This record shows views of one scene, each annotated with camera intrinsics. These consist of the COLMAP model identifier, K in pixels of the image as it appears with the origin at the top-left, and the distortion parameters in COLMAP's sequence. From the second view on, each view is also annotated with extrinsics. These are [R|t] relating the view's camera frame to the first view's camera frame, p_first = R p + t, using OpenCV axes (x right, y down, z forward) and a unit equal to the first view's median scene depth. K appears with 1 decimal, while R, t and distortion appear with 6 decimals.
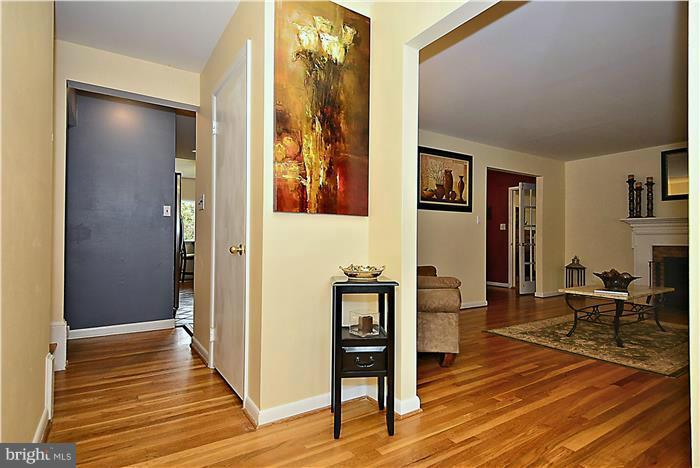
lens RADIAL K [[375.4, 0, 346.7], [0, 375.4, 235.9], [0, 0, 1]] dist [0.004027, -0.003627]
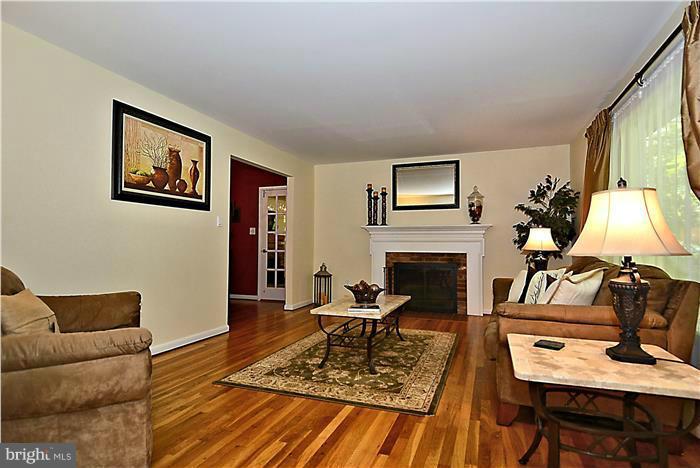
lens RADIAL K [[375.4, 0, 353.7], [0, 375.4, 236.8], [0, 0, 1]] dist [0.004027, -0.003627]
pose [[0.799896, 0.013397, 0.599990, 0.116522], [-0.009448, 0.999908, -0.009730, -0.006575], [-0.600065, 0.002114, 0.799949, 0.229098]]
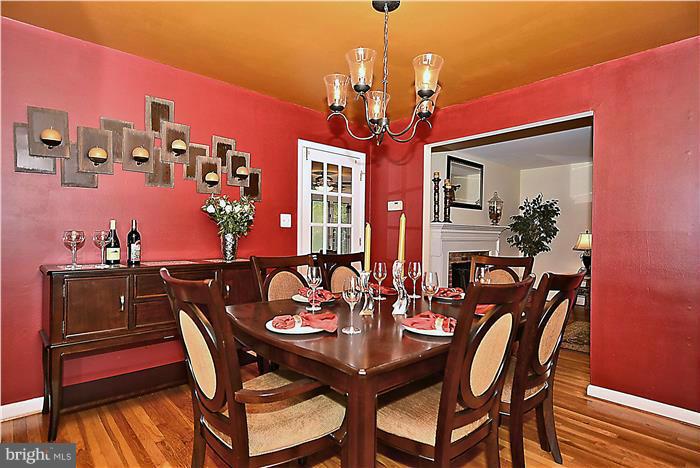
lens RADIAL K [[375.4, 0, 350.3], [0, 375.4, 237.0], [0, 0, 1]] dist [0.004027, -0.003627]
pose [[-0.160868, -0.006692, 0.986953, -0.098706], [-0.025289, 0.999677, 0.002656, -0.010737], [-0.986652, -0.024532, -0.160986, 1.569988]]
